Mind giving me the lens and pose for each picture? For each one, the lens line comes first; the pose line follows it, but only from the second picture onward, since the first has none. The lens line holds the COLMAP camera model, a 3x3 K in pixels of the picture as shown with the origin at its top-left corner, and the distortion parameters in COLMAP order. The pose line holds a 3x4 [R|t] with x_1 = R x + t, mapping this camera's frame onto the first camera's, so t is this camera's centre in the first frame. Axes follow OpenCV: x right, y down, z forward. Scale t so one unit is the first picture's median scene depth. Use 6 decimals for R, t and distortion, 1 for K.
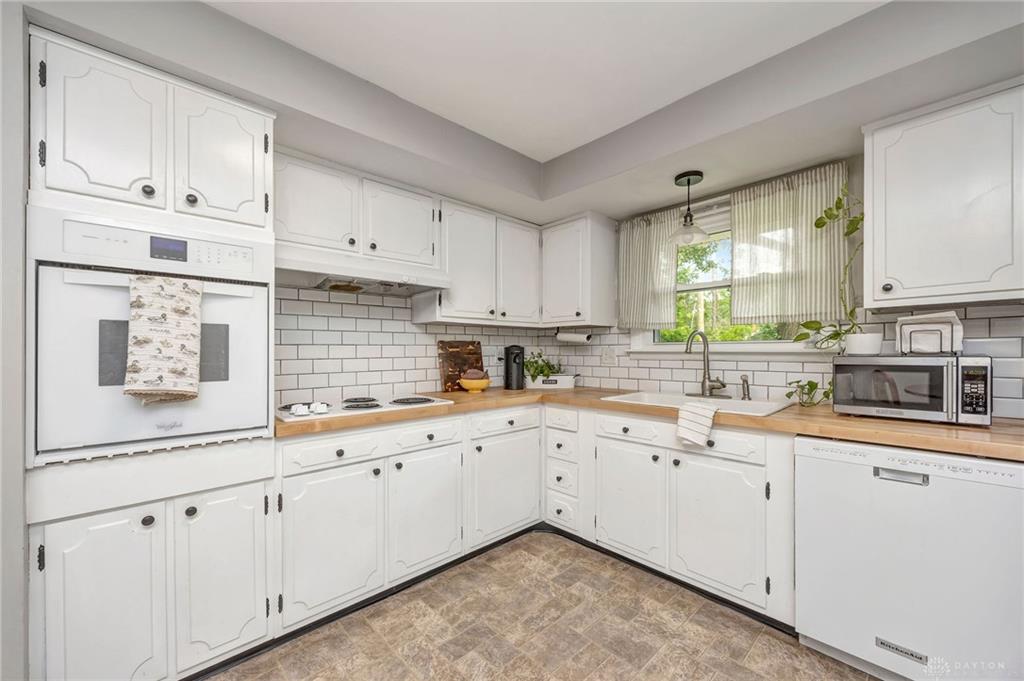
lens RADIAL K [[399.5, 0, 508.4], [0, 399.5, 344.6], [0, 0, 1]] dist [-0.000767, 0.000115]
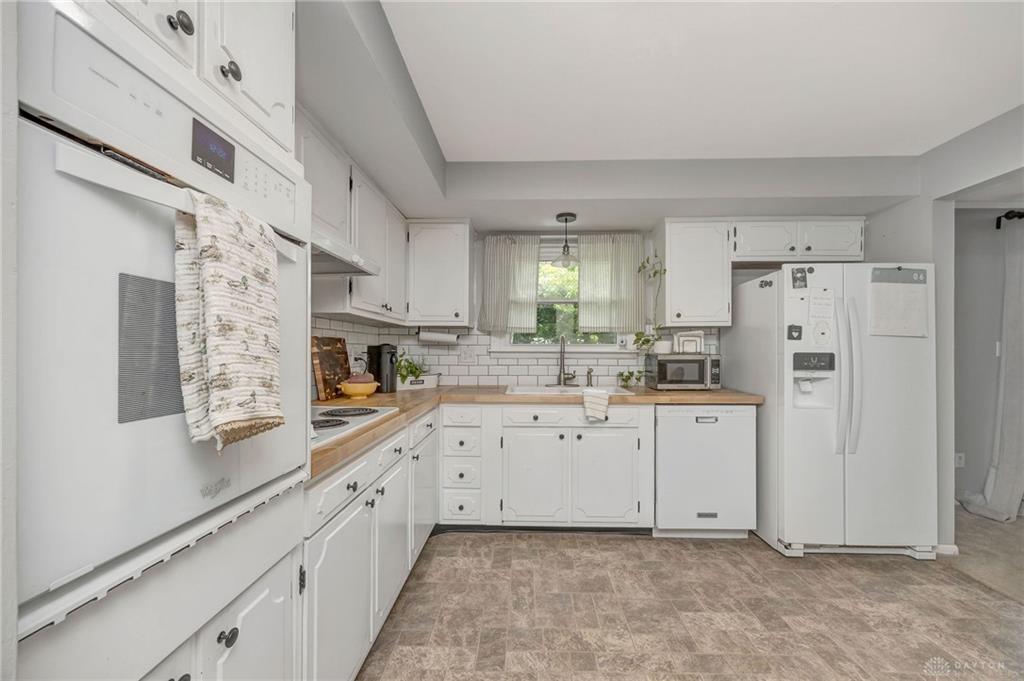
lens RADIAL K [[399.5, 0, 509.5], [0, 399.5, 343.0], [0, 0, 1]] dist [-0.000767, 0.000115]
pose [[0.702740, 0.018926, 0.711195, -0.648160], [-0.015596, 0.999816, -0.011197, 0.007997], [-0.711276, -0.003223, 0.702906, 0.241387]]
